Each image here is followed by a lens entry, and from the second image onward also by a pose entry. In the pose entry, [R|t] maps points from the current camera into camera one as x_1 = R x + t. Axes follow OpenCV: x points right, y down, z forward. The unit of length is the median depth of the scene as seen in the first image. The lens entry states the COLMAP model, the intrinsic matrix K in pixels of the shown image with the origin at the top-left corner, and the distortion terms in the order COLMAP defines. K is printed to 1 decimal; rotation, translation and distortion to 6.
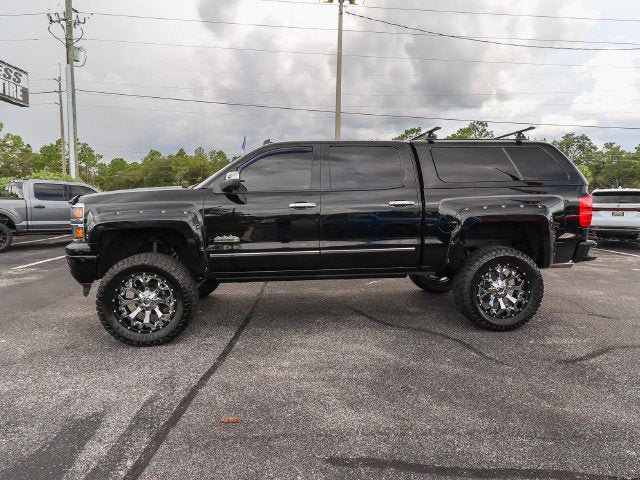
lens RADIAL K [[455.1, 0, 320.0], [0, 455.1, 240.0], [0, 0, 1]] dist [-0.000140, 0.000207]
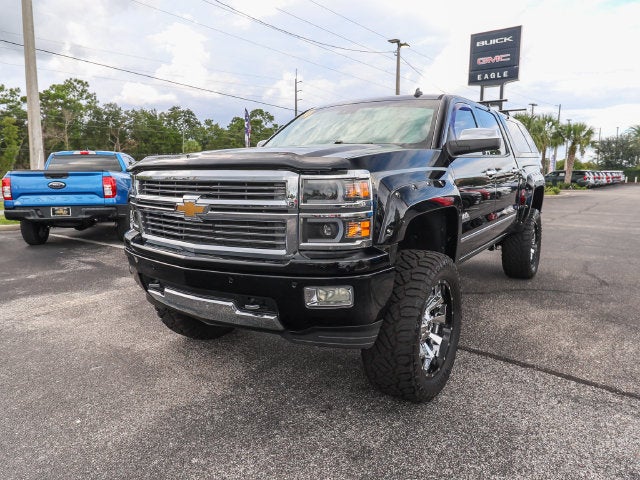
lens RADIAL K [[498.8, 0, 320.0], [0, 498.8, 240.0], [0, 0, 1]] dist [0.000768, -0.001944]
pose [[0.561526, -0.108340, 0.820336, -0.194896], [0.076011, 0.993953, 0.079239, -0.009174], [-0.823960, 0.017860, 0.566366, 0.140327]]
